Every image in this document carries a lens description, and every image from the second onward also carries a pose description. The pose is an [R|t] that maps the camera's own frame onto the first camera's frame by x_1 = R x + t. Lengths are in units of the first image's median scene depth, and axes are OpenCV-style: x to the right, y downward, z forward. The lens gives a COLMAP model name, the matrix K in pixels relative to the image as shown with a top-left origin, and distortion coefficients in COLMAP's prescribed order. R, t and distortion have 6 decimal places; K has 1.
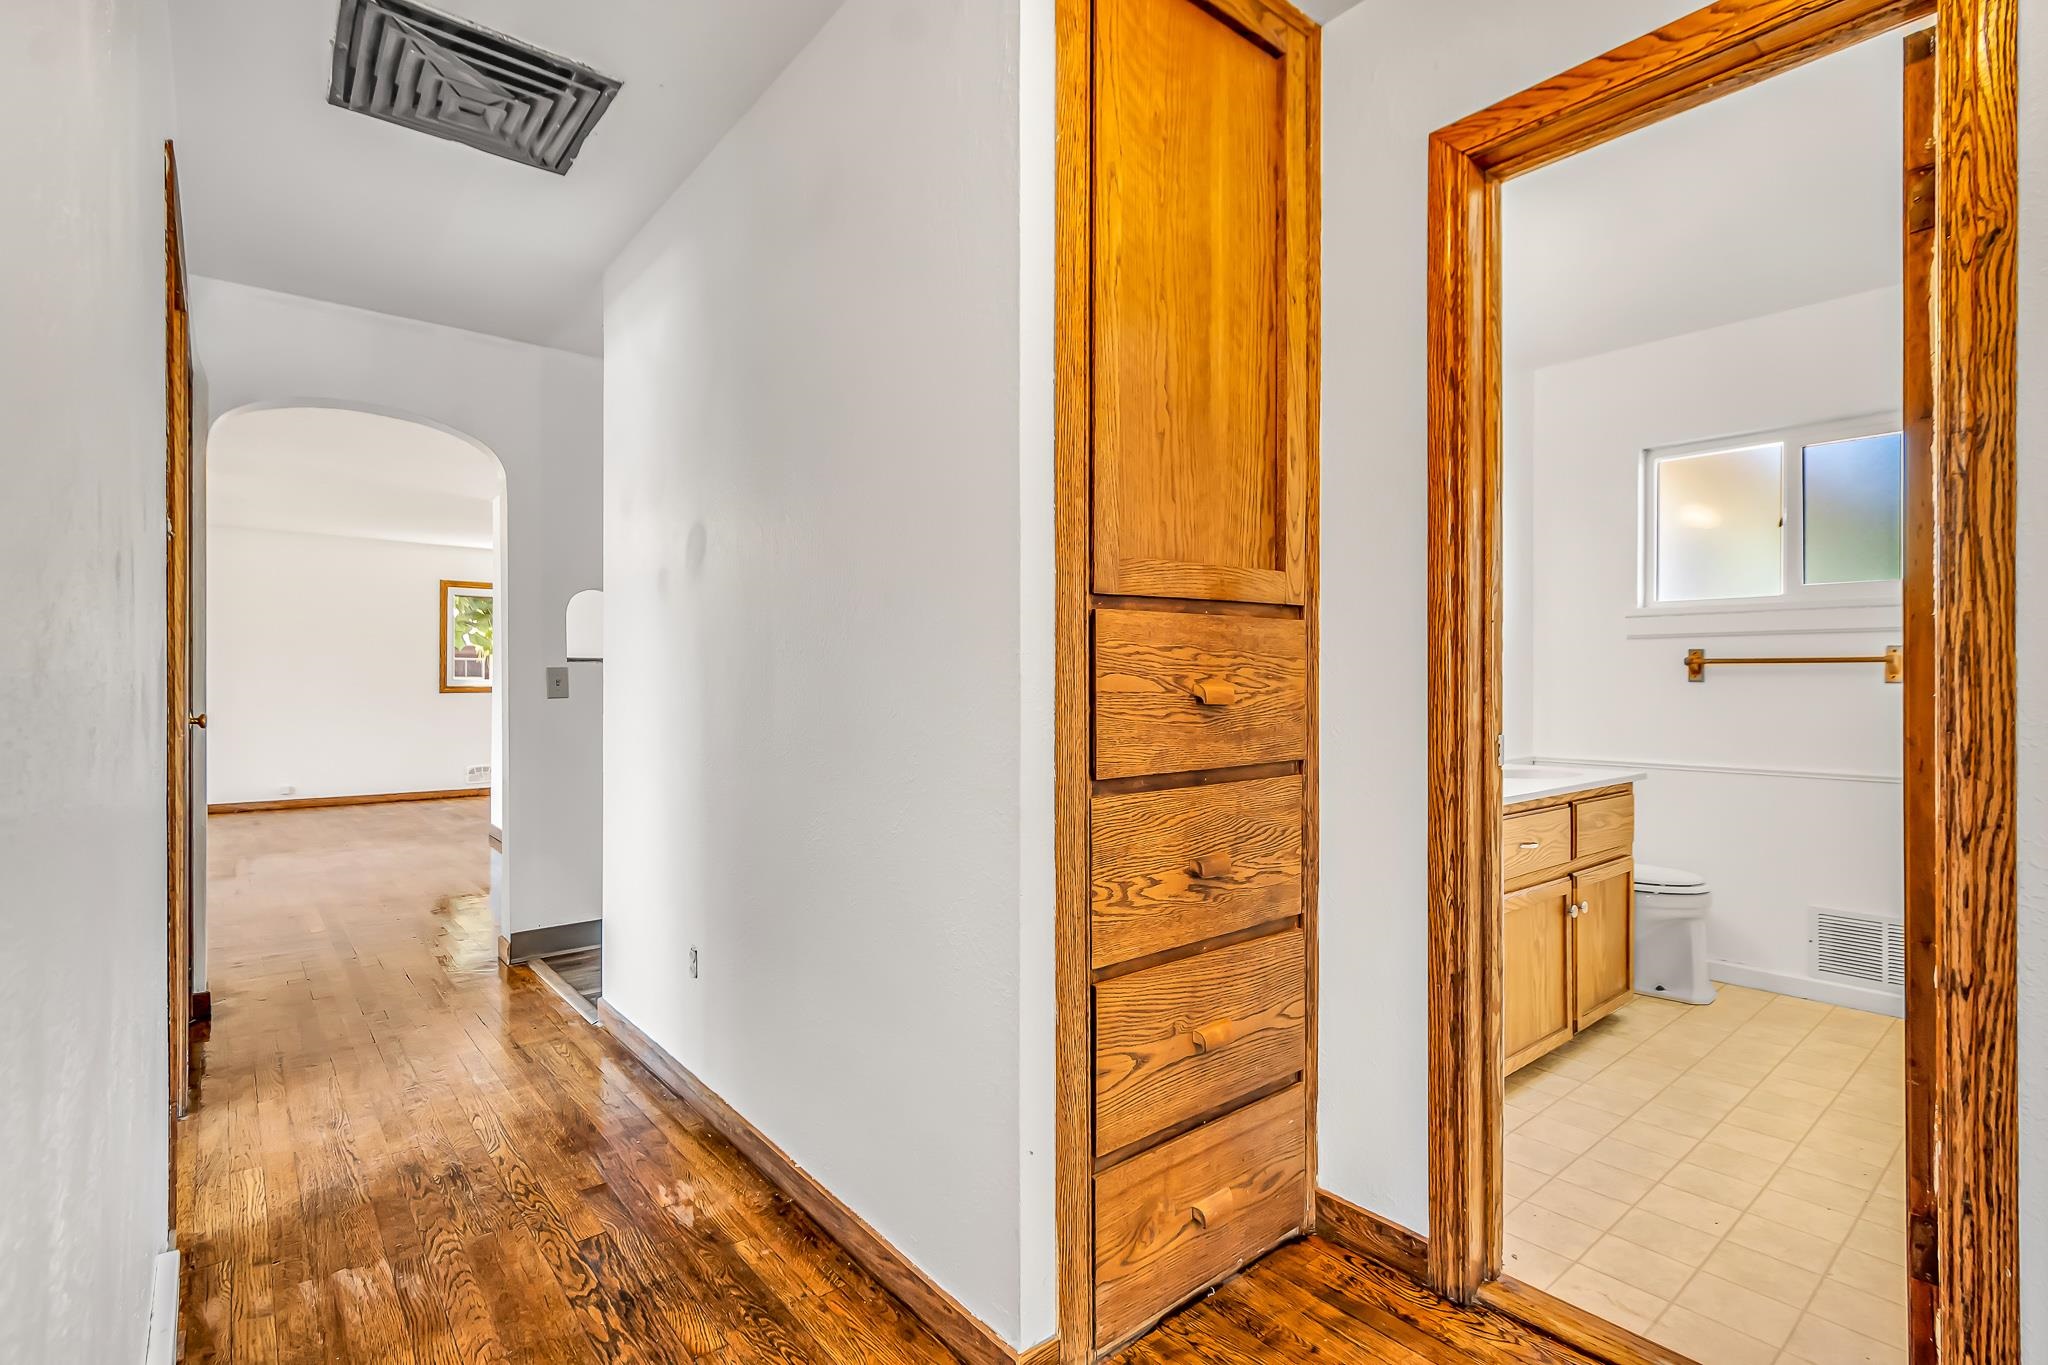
lens RADIAL K [[928.5, 0, 1031.6], [0, 928.5, 682.9], [0, 0, 1]] dist [0.003781, -0.003137]
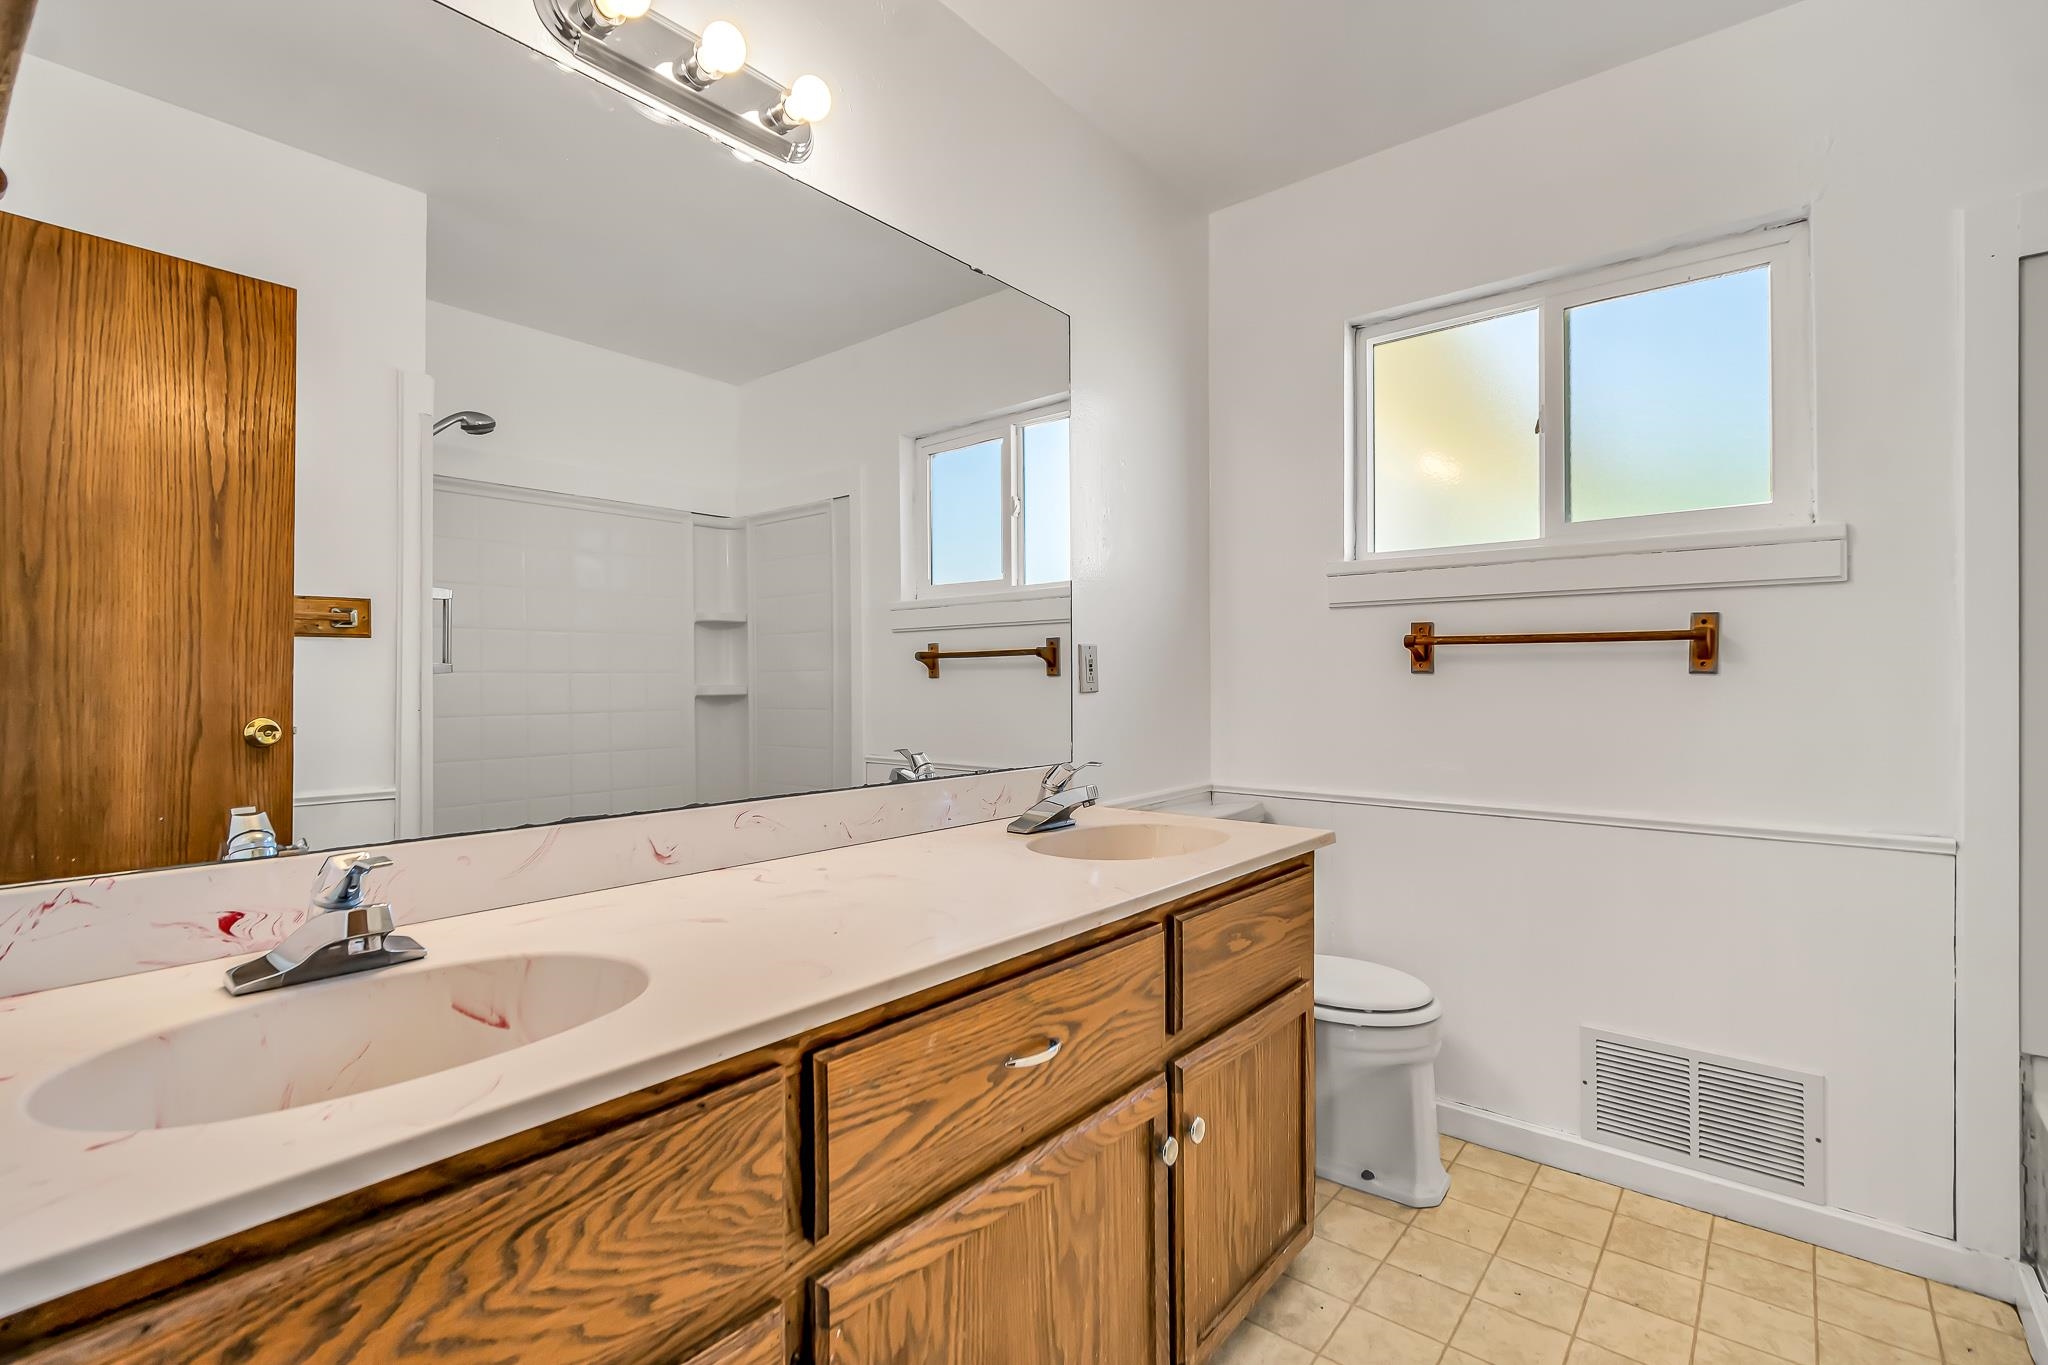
lens RADIAL K [[928.5, 0, 1020.1], [0, 928.5, 679.0], [0, 0, 1]] dist [0.003781, -0.003137]
pose [[0.983128, -0.003859, 0.182880, 0.365992], [0.004546, 0.999984, -0.003335, 0.004379], [-0.182864, 0.004110, 0.983130, 0.472529]]
